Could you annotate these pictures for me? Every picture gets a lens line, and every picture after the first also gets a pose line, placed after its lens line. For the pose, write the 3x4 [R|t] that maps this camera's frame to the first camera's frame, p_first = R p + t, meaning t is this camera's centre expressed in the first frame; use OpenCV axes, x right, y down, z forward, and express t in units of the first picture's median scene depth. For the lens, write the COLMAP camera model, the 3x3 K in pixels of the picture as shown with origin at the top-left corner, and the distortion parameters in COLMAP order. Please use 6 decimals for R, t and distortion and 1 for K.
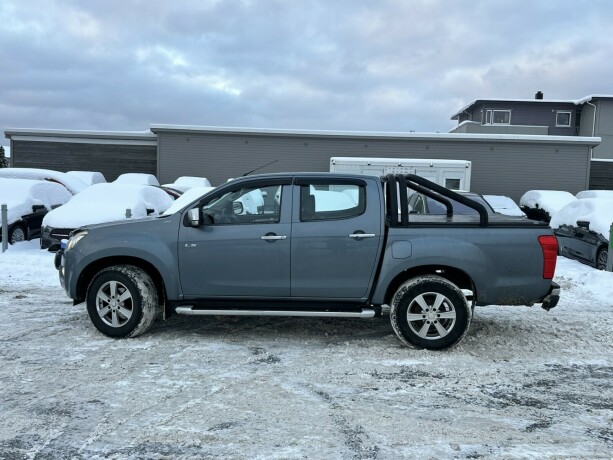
lens RADIAL K [[518.7, 0, 311.5], [0, 518.7, 233.9], [0, 0, 1]] dist [0.018607, -0.002162]
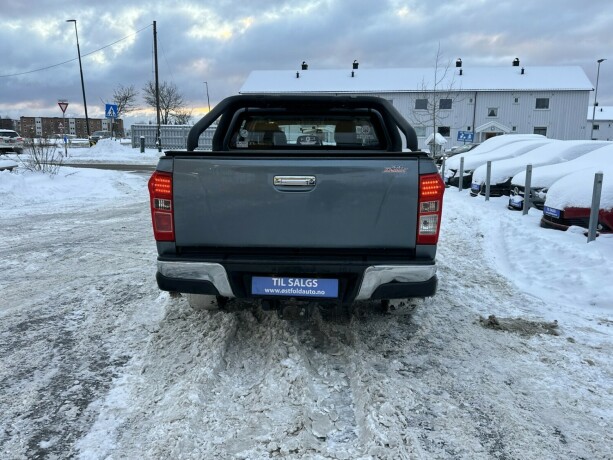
lens RADIAL K [[513.3, 0, 308.2], [0, 513.3, 224.4], [0, 0, 1]] dist [0.050655, -0.063443]
pose [[0.013905, 0.115065, -0.993261, 1.052929], [-0.101307, 0.988407, 0.113084, -0.018564], [0.994758, 0.099052, 0.025401, 1.145322]]
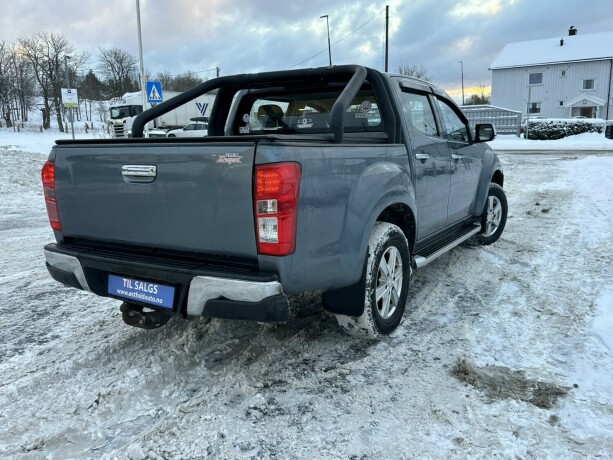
lens RADIAL K [[513.3, 0, 305.5], [0, 513.3, 231.9], [0, 0, 1]] dist [0.050655, -0.063443]
pose [[-0.467435, 0.143711, -0.872268, 0.850789], [-0.074426, 0.976798, 0.200816, -0.056179], [0.880889, 0.158788, -0.445894, 1.521220]]
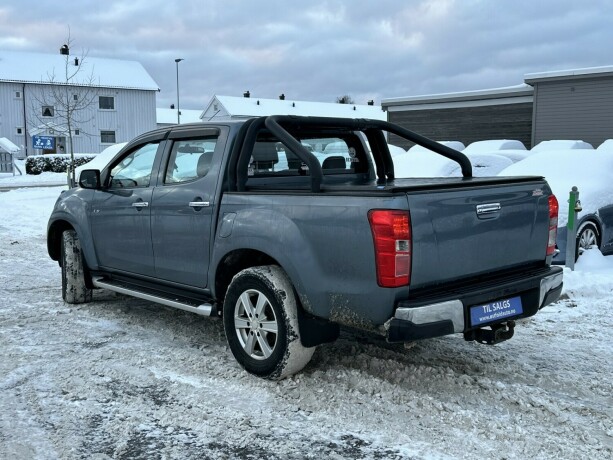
lens RADIAL K [[657.1, 0, 303.3], [0, 657.1, 228.0], [0, 0, 1]] dist [0.049011, 0.000000]
pose [[0.701141, 0.040374, -0.711878, 0.873957], [-0.032992, 0.999163, 0.024172, 0.010055], [0.712259, 0.006538, 0.701887, 0.443041]]
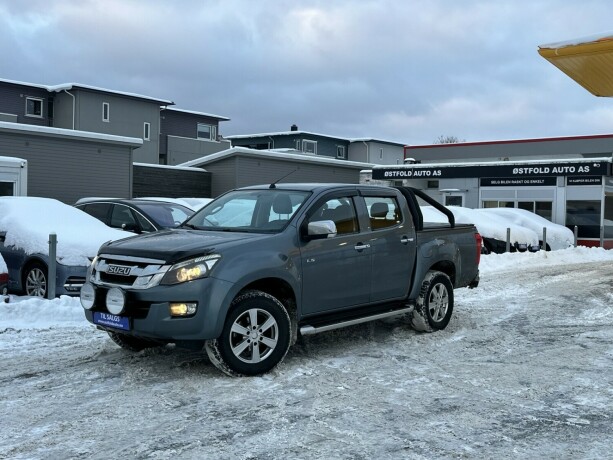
lens RADIAL K [[719.0, 0, 306.5], [0, 719.0, 231.0], [0, 0, 1]] dist [0.024833, 0.000000]
pose [[0.586877, -0.038342, 0.808768, -1.324135], [0.066534, 0.997784, -0.000977, -0.030995], [-0.806938, 0.054384, 0.588127, 0.238129]]
